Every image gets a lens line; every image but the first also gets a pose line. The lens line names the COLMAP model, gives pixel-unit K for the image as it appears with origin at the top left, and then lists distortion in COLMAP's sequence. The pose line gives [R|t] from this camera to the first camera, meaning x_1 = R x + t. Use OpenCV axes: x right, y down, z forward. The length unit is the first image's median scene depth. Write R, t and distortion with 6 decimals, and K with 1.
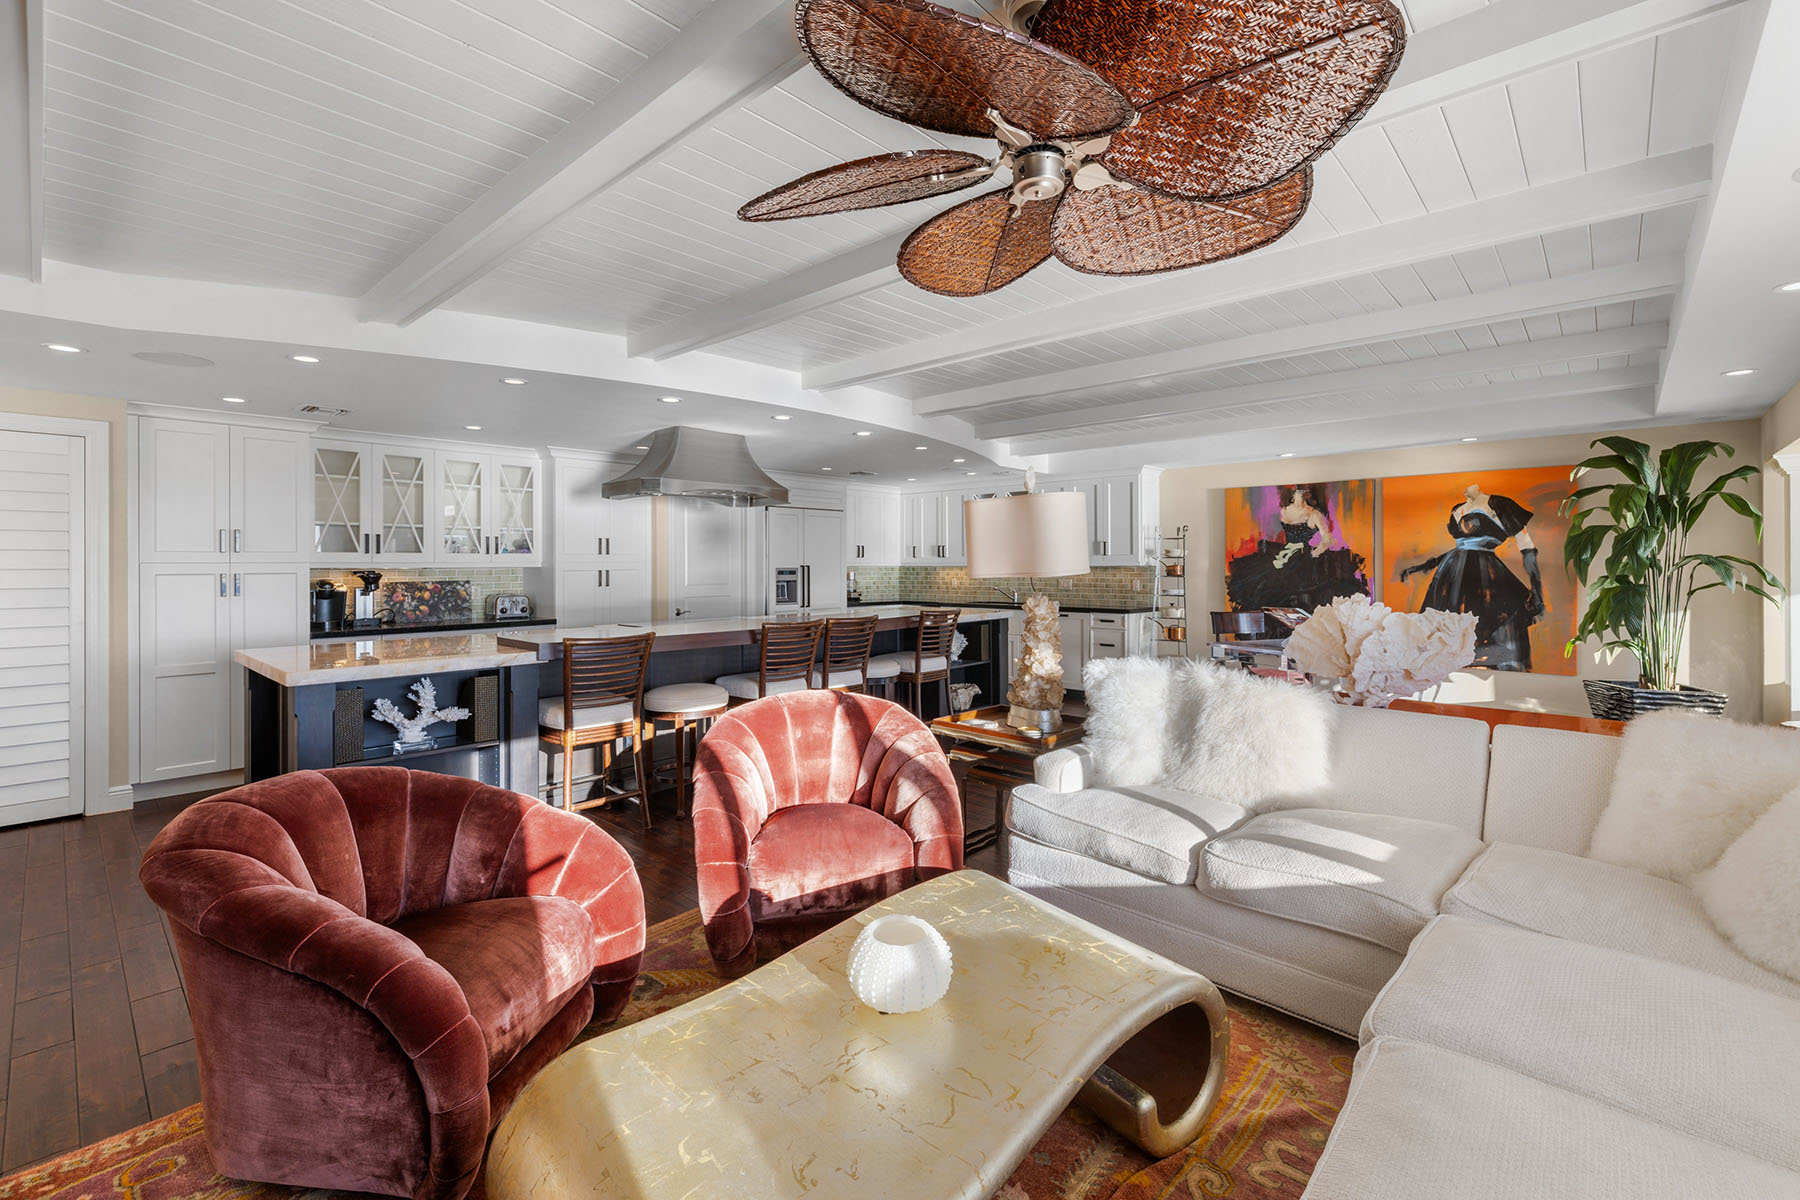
lens RADIAL K [[789.6, 0, 900.6], [0, 789.6, 563.8], [0, 0, 1]] dist [0.000616, 0.000033]
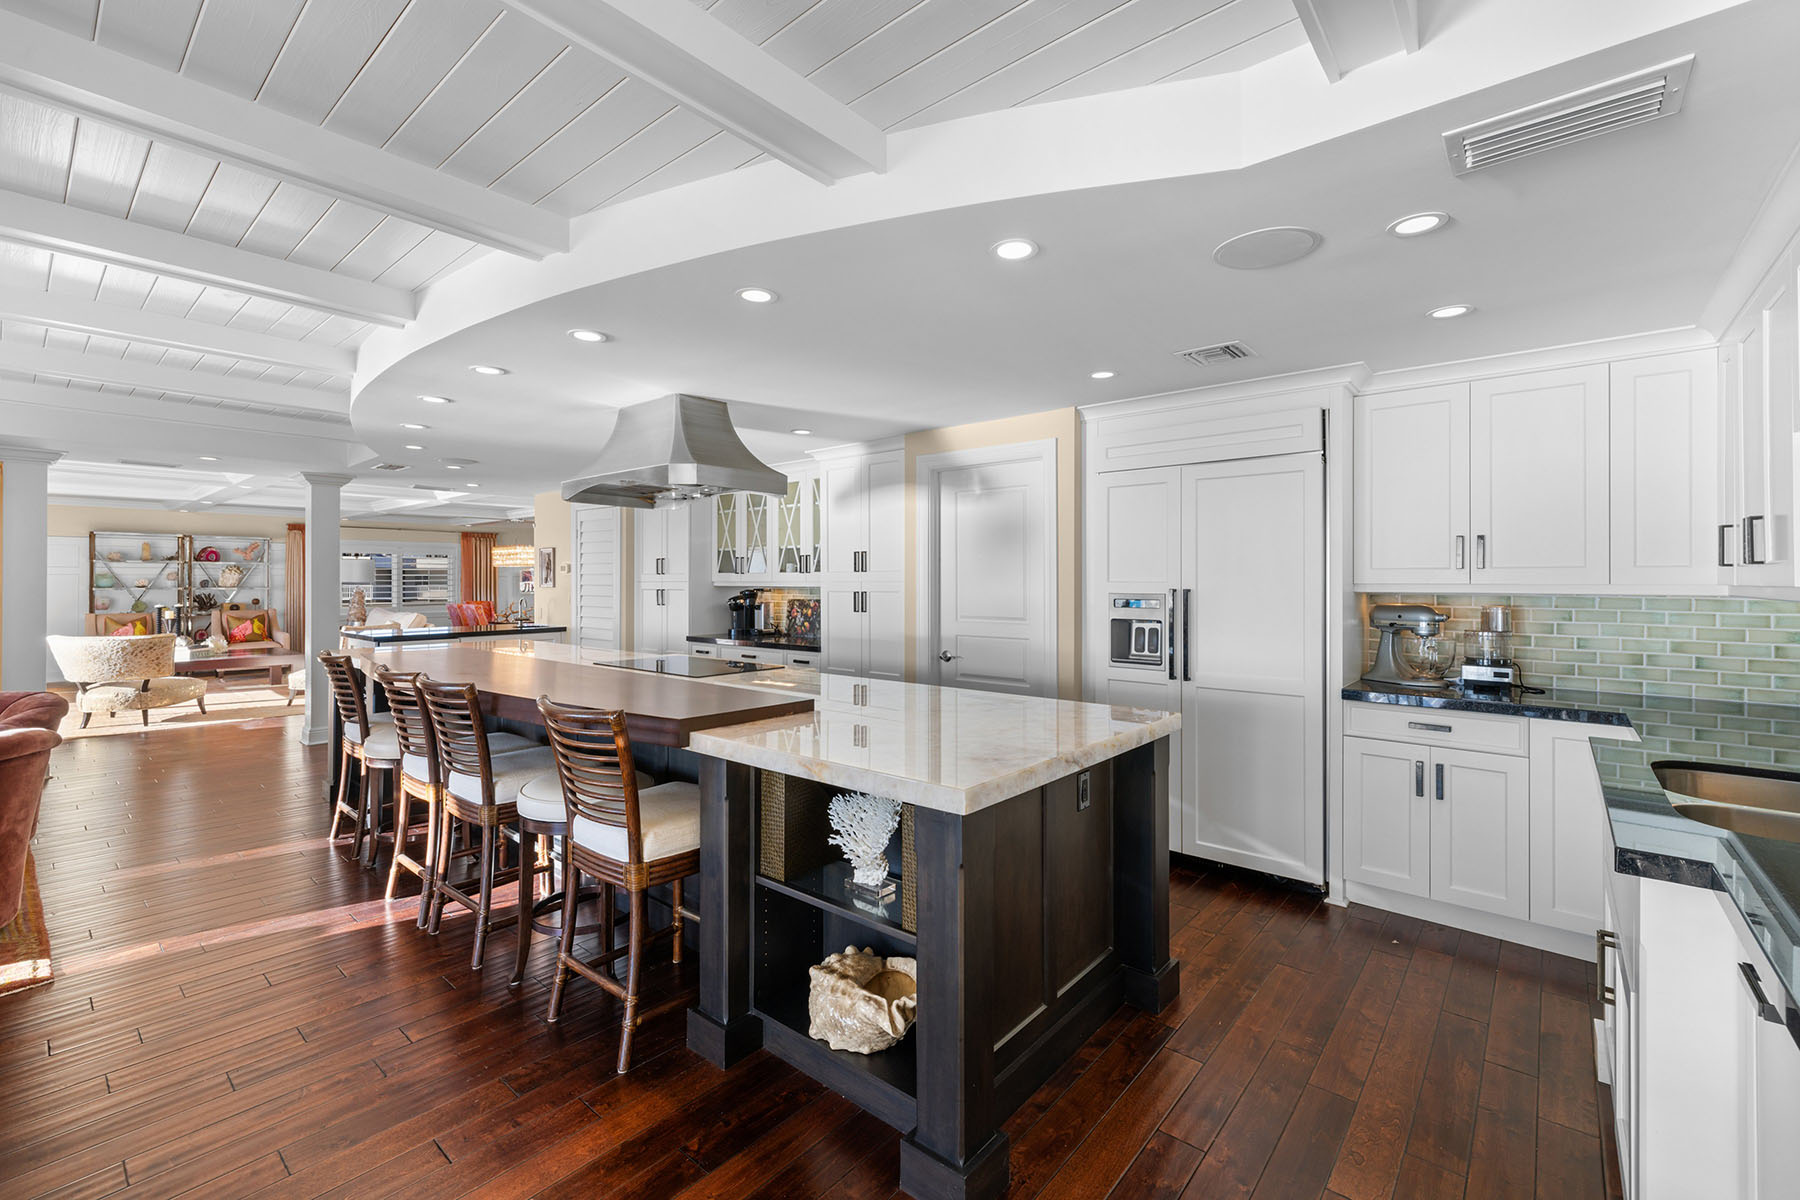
lens RADIAL K [[749.1, 0, 892.4], [0, 749.1, 579.9], [0, 0, 1]] dist [0.000877, 0.000023]
pose [[0.018137, 0.002655, -0.999832, 0.400606], [0.000182, 0.999996, 0.002658, -0.006122], [0.999835, -0.000230, 0.018137, 1.094220]]
